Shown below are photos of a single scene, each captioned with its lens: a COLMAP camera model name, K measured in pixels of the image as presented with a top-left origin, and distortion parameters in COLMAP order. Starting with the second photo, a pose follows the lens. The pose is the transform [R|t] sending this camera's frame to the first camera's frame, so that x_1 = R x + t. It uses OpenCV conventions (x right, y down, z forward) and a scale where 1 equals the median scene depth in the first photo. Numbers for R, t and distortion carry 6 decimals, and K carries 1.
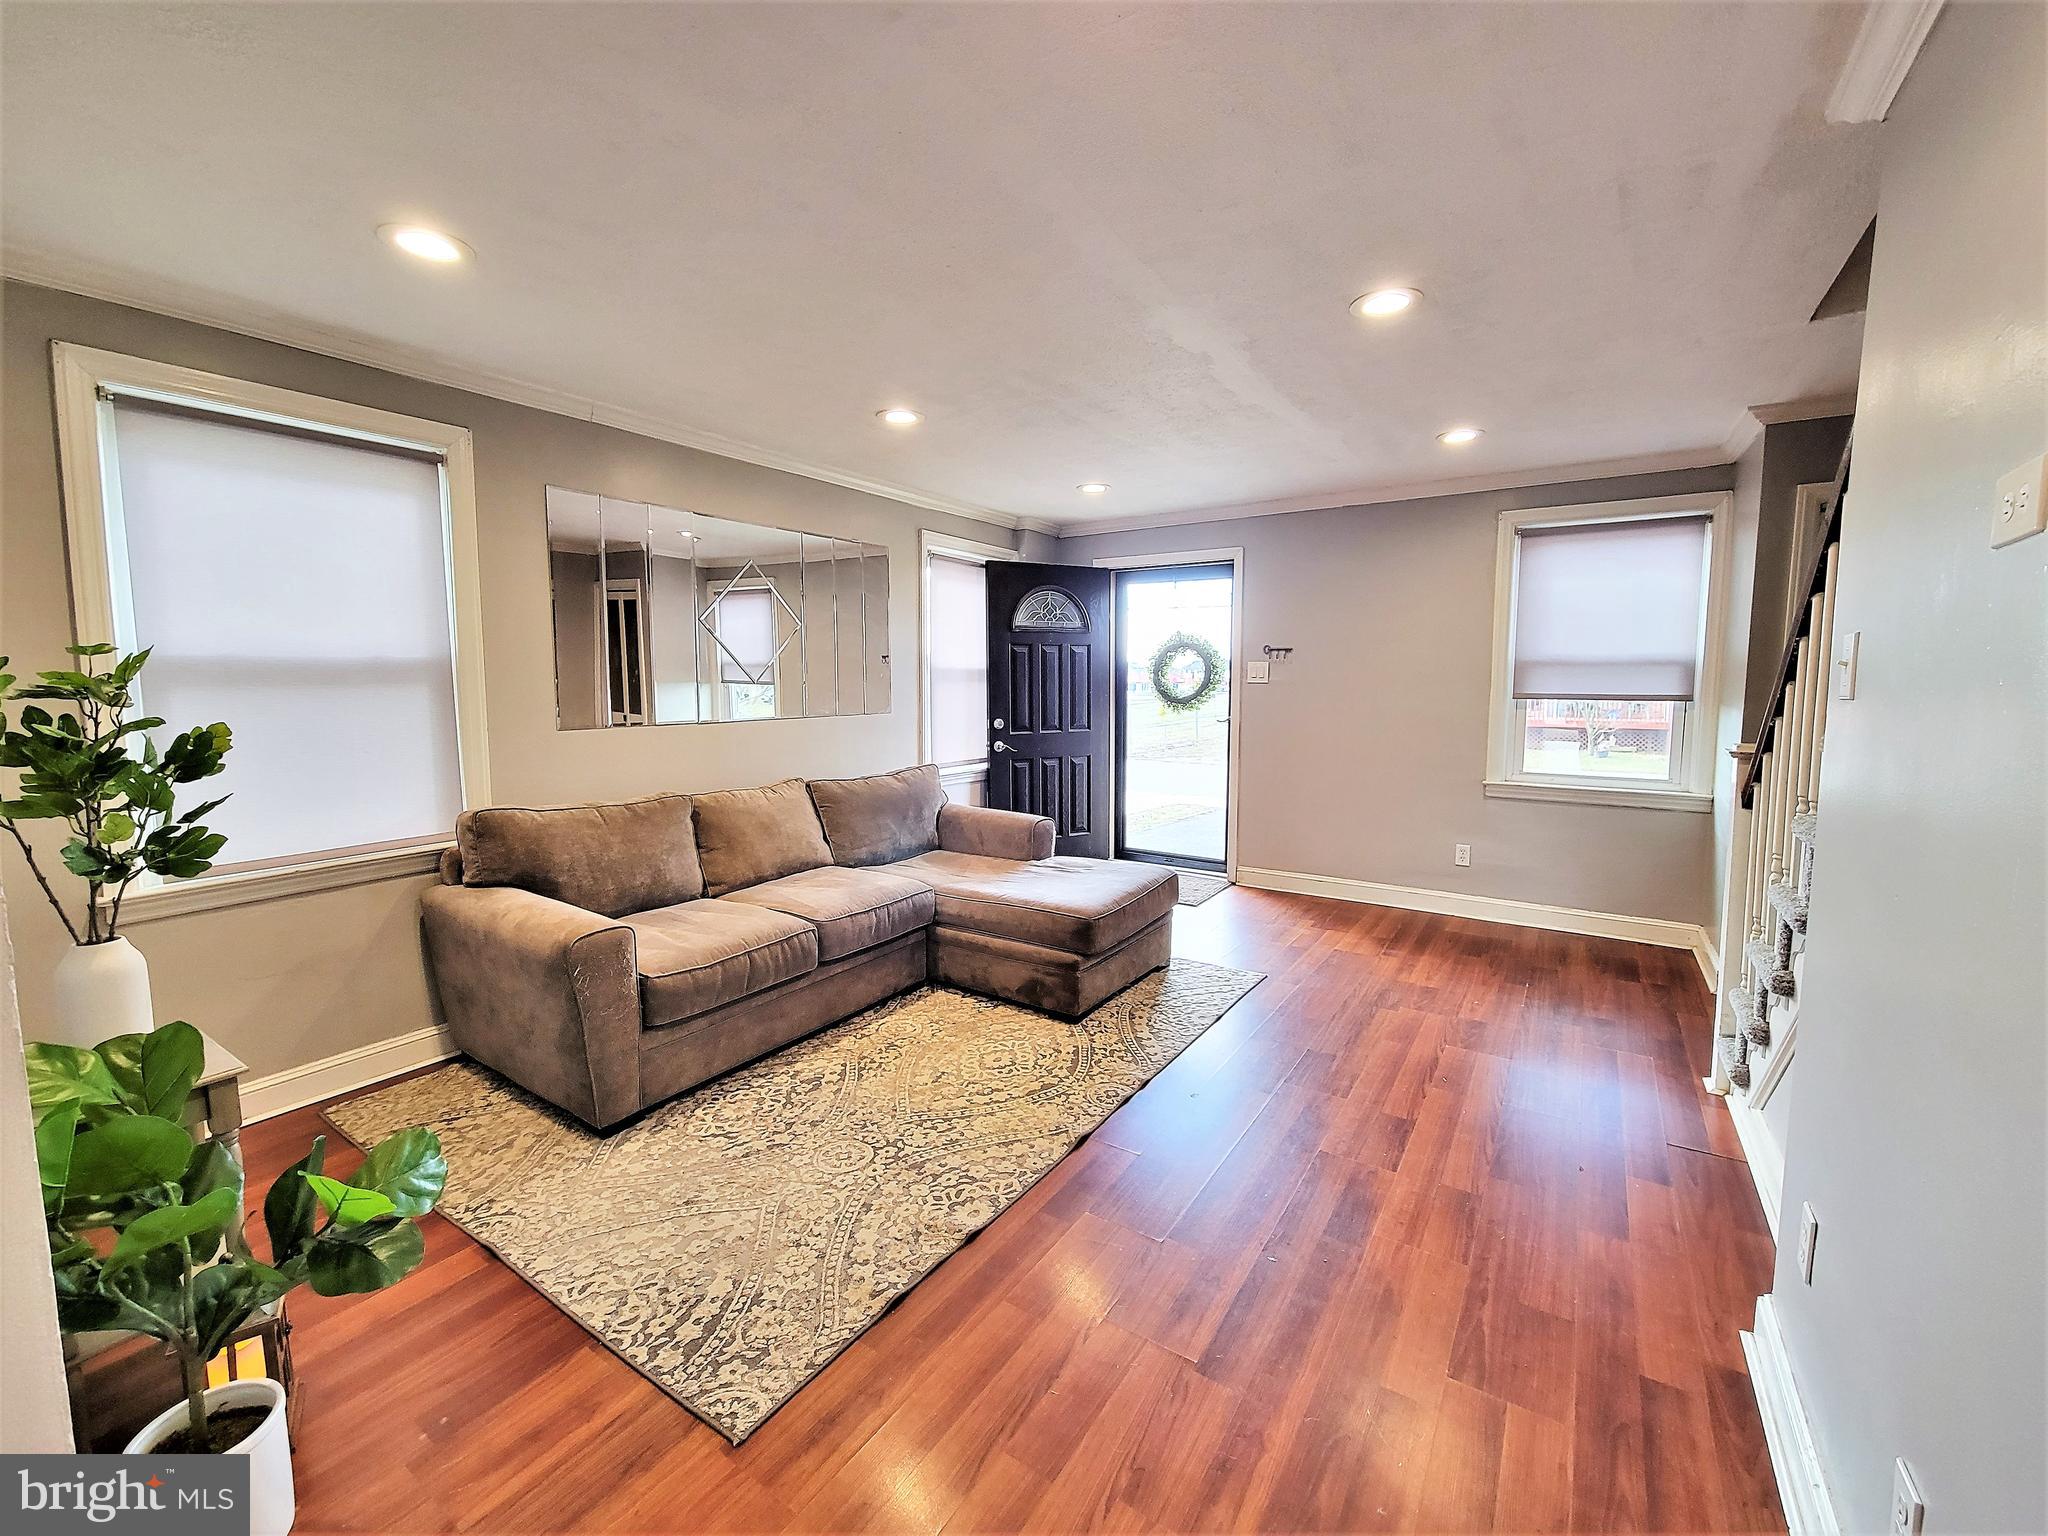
lens RADIAL K [[842.0, 0, 1034.8], [0, 842.0, 752.5], [0, 0, 1]] dist [-0.004253, 0.000686]
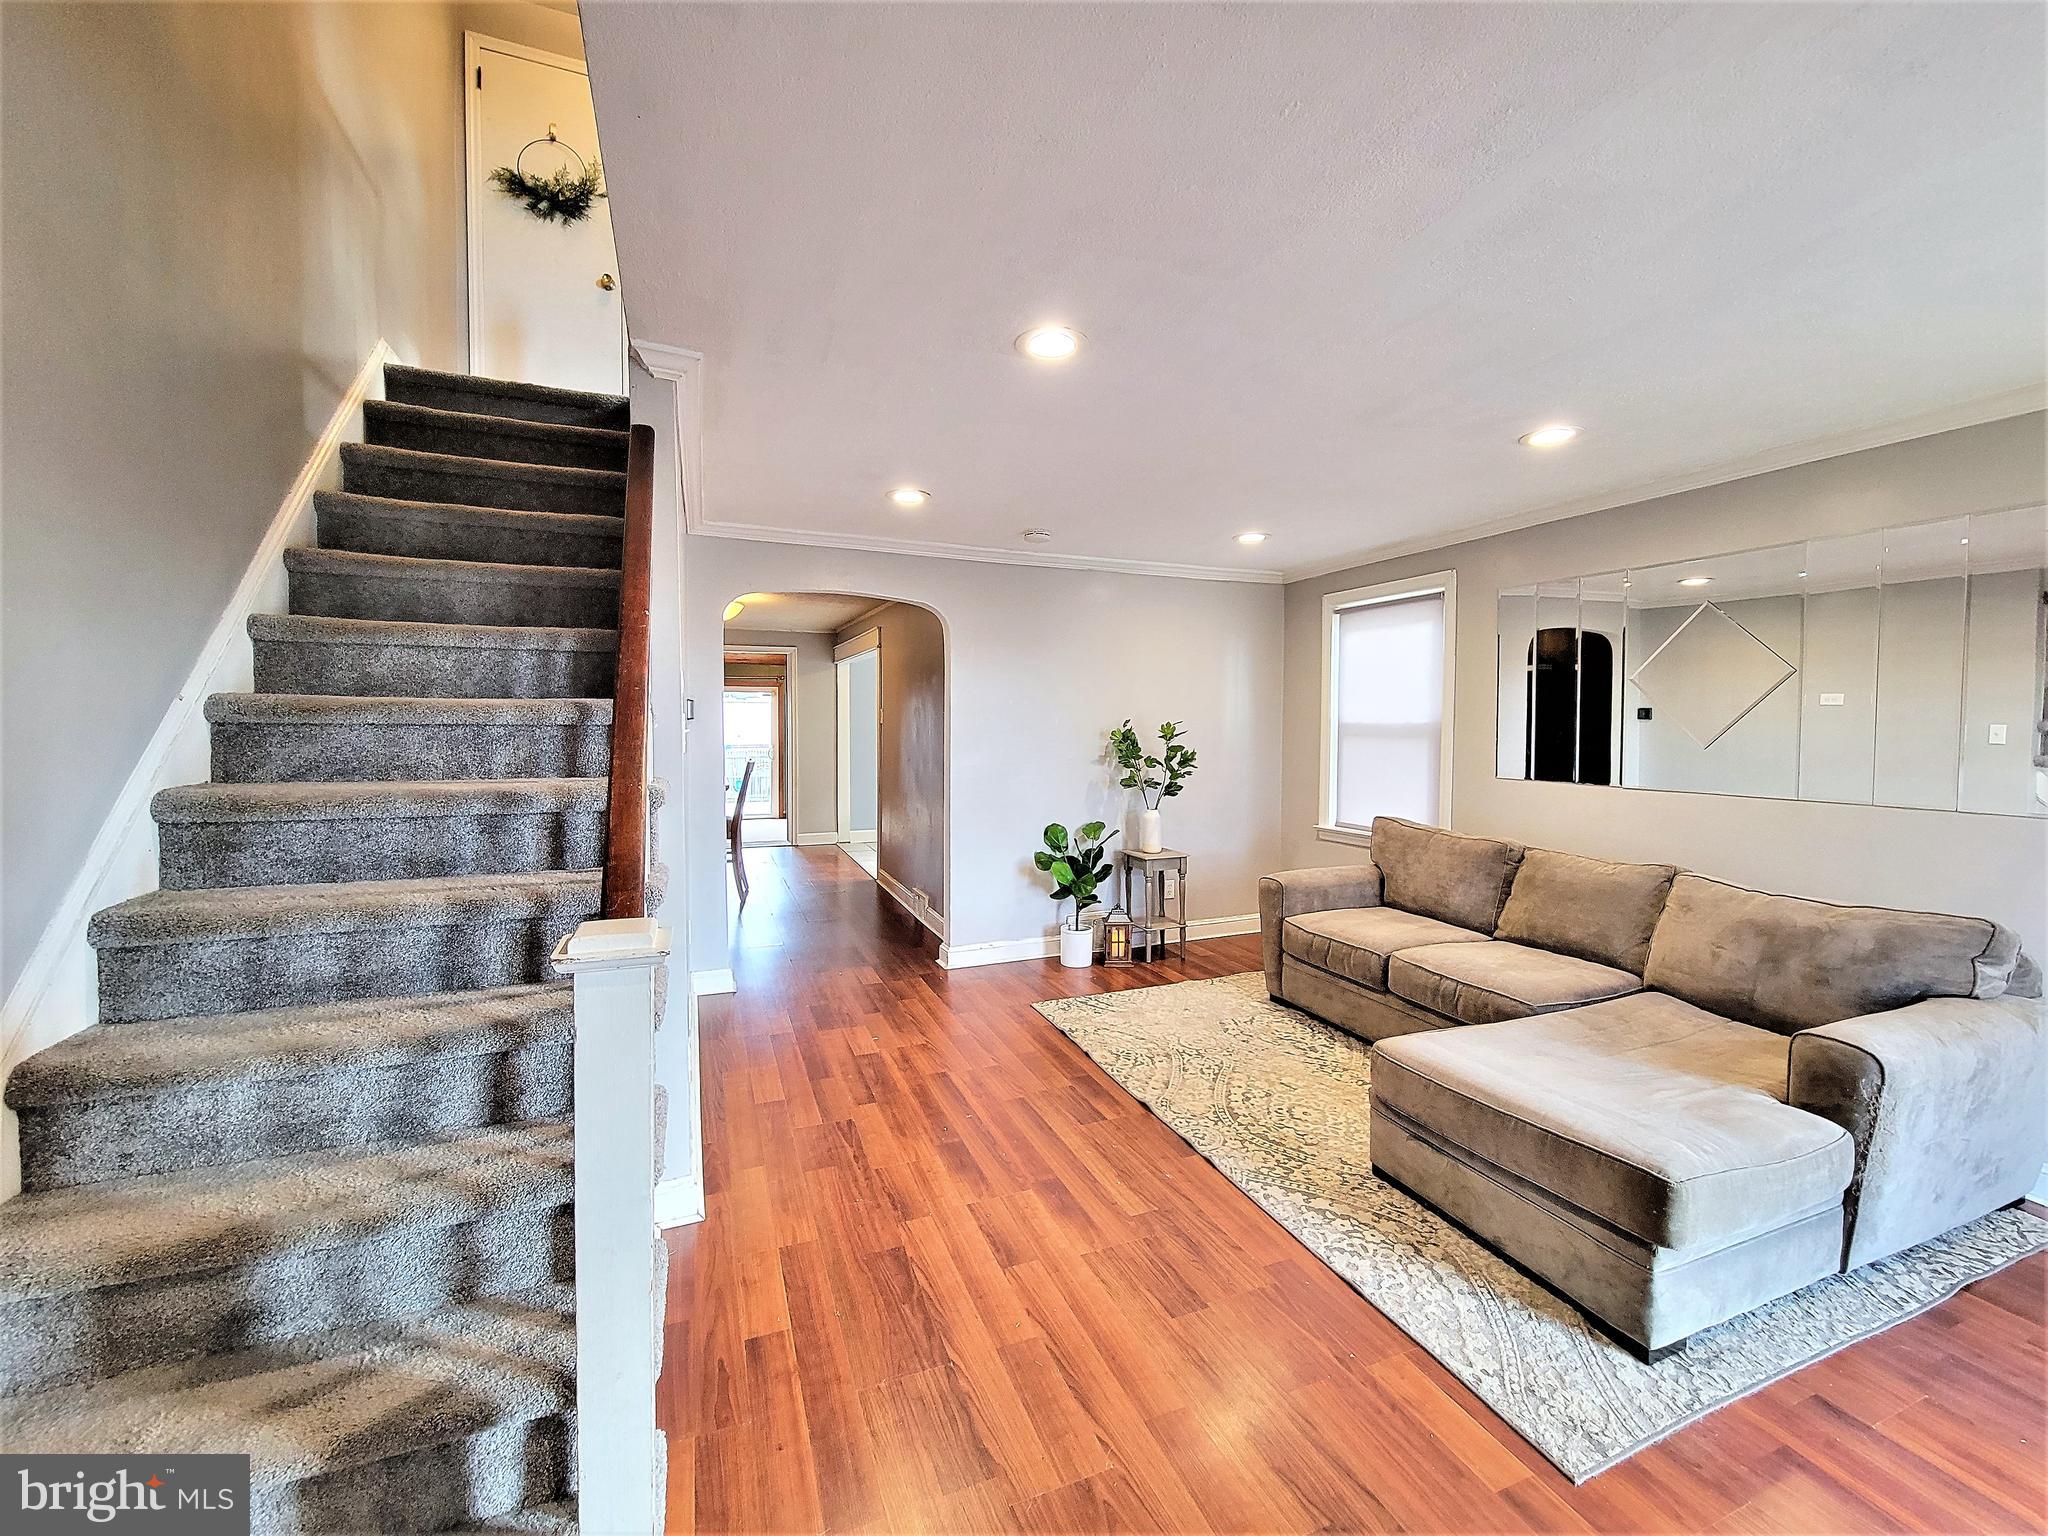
lens RADIAL K [[842.0, 0, 1039.5], [0, 842.0, 753.6], [0, 0, 1]] dist [-0.004253, 0.000686]
pose [[-0.564106, 0.029038, -0.825192, 1.181757], [-0.080464, 0.992692, 0.089938, -0.163880], [0.821773, 0.117133, -0.557646, 1.528224]]
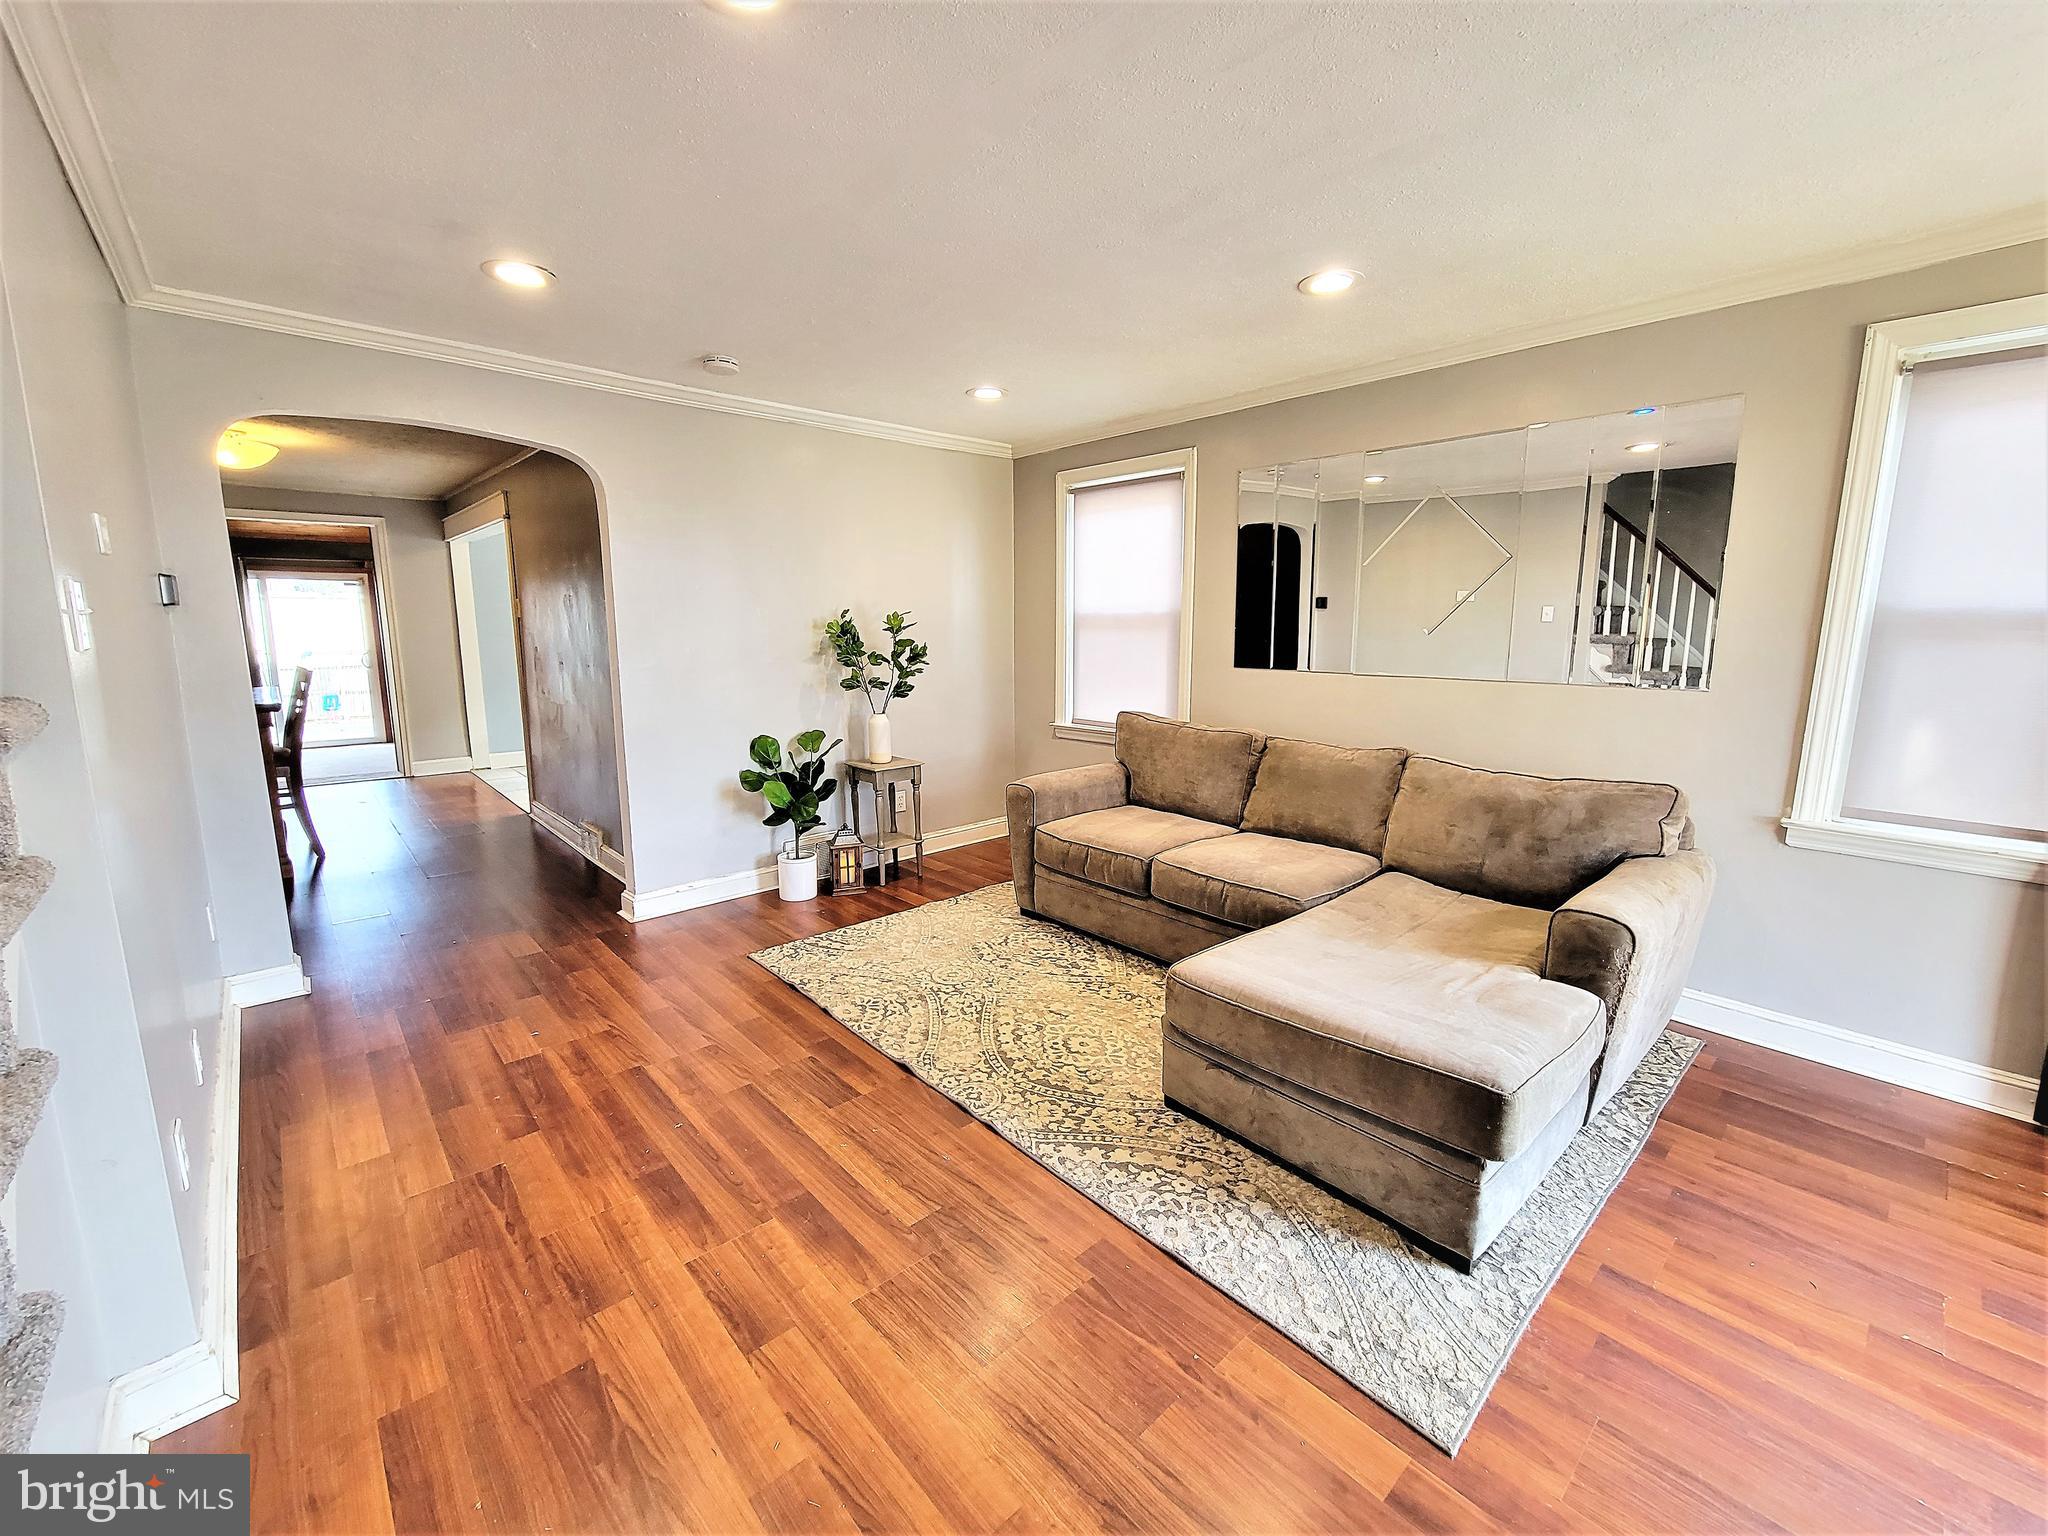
lens RADIAL K [[842.0, 0, 1043.3], [0, 842.0, 750.2], [0, 0, 1]] dist [-0.004253, 0.000686]
pose [[-0.239834, 0.147575, -0.959532, 0.982289], [-0.090091, 0.980730, 0.173353, -0.131275], [0.966625, 0.128022, -0.221917, 1.368378]]
